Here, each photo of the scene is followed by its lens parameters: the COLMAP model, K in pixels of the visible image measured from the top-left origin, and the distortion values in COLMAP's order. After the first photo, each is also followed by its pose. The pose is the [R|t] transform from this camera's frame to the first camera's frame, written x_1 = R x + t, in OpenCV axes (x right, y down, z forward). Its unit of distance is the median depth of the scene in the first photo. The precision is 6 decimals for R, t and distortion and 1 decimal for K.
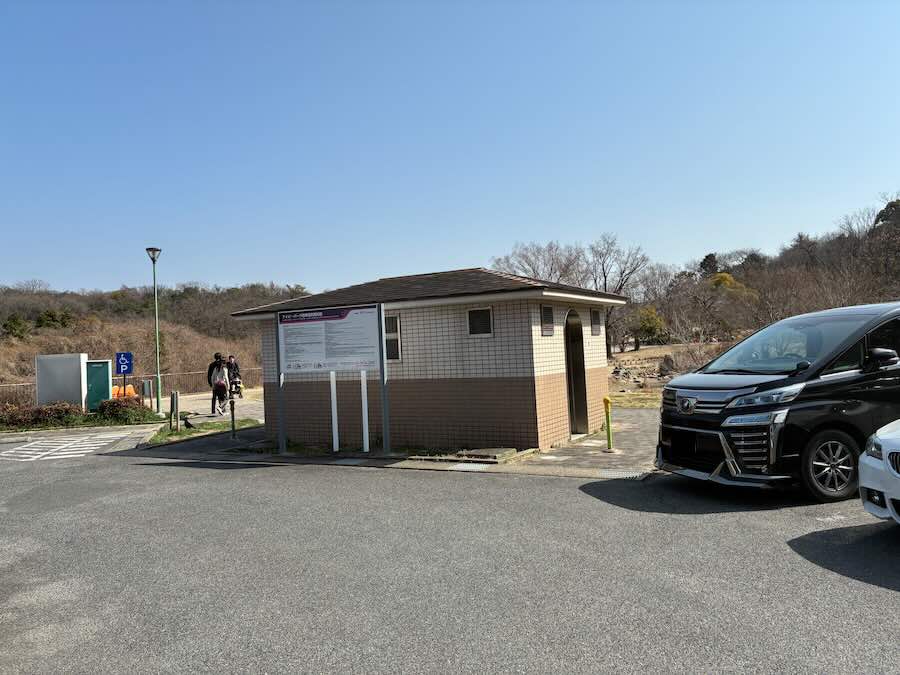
lens RADIAL K [[667.0, 0, 461.5], [0, 667.0, 342.9], [0, 0, 1]] dist [0.001280, -0.000795]
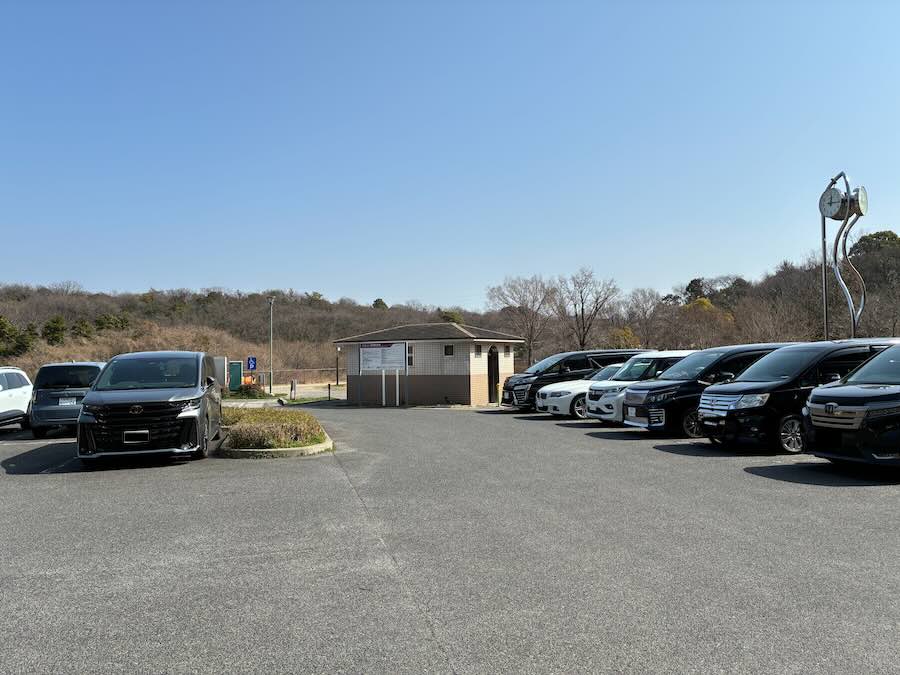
lens RADIAL K [[667.0, 0, 461.5], [0, 667.0, 342.9], [0, 0, 1]] dist [0.001280, -0.000795]
pose [[0.999412, 0.029841, -0.016877, 0.015224], [-0.030062, 0.999463, -0.013034, -0.004041], [0.016479, 0.013534, 0.999773, -0.179947]]
